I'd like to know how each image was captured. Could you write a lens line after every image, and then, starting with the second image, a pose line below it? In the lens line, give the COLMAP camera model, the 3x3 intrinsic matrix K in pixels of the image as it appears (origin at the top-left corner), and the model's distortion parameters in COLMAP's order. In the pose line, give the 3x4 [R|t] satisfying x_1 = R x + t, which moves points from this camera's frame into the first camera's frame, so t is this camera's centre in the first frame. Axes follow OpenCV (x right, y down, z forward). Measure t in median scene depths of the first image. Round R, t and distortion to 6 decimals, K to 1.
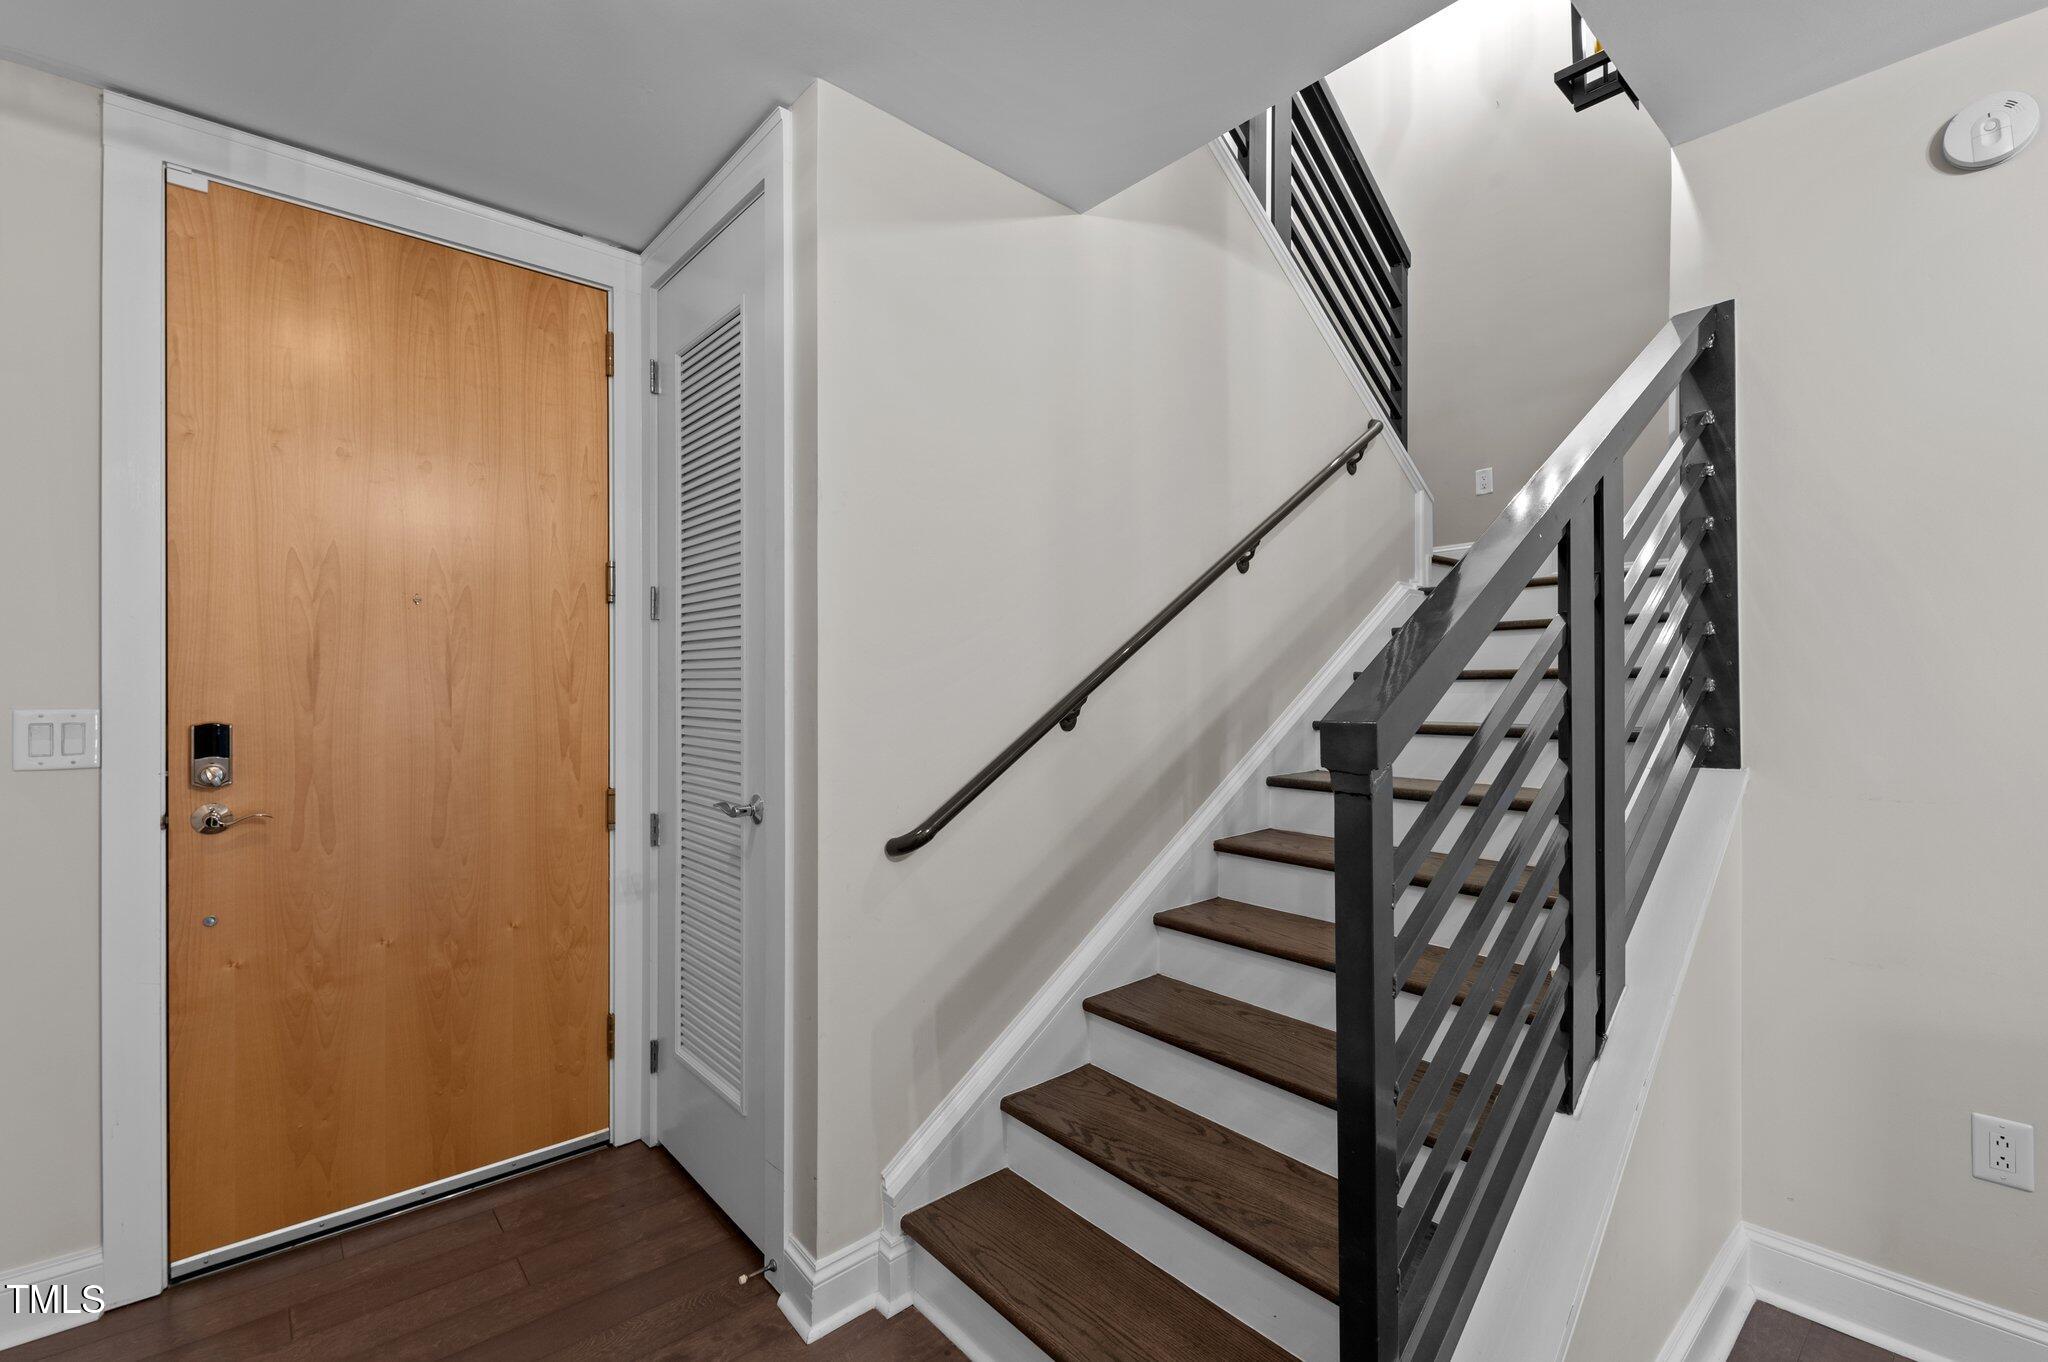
lens RADIAL K [[881.7, 0, 1017.0], [0, 881.7, 682.2], [0, 0, 1]] dist [0.001309, -0.007742]
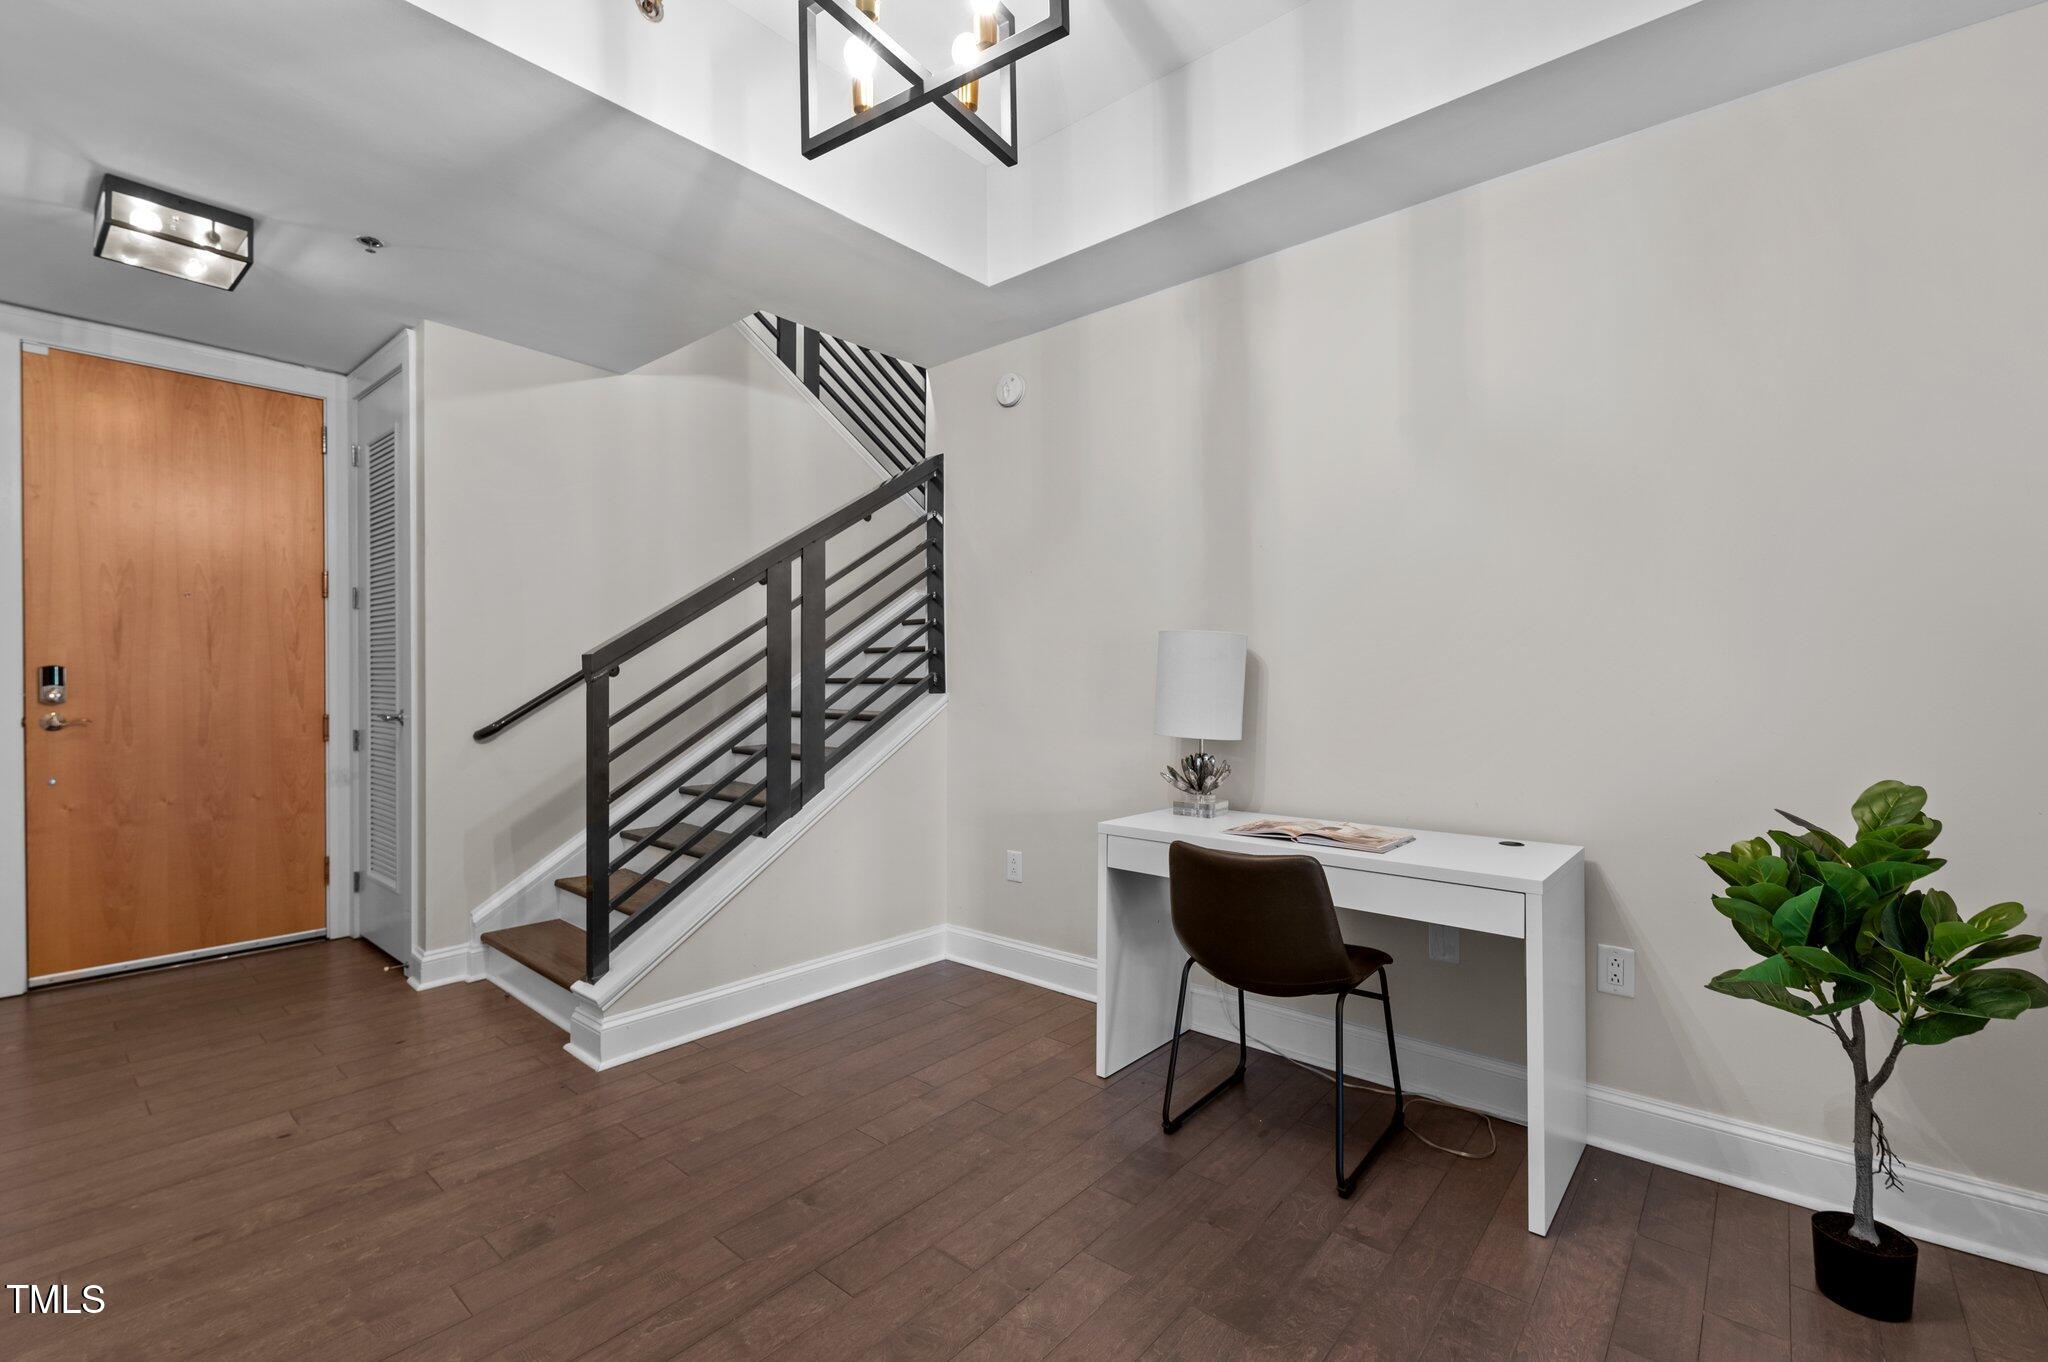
lens RADIAL K [[881.7, 0, 1035.9], [0, 881.7, 684.6], [0, 0, 1]] dist [0.001309, -0.007742]
pose [[0.988056, 0.001926, 0.154082, 0.664595], [-0.003721, 0.999929, 0.011360, 0.052020], [-0.154049, -0.011798, 0.987993, -0.907079]]
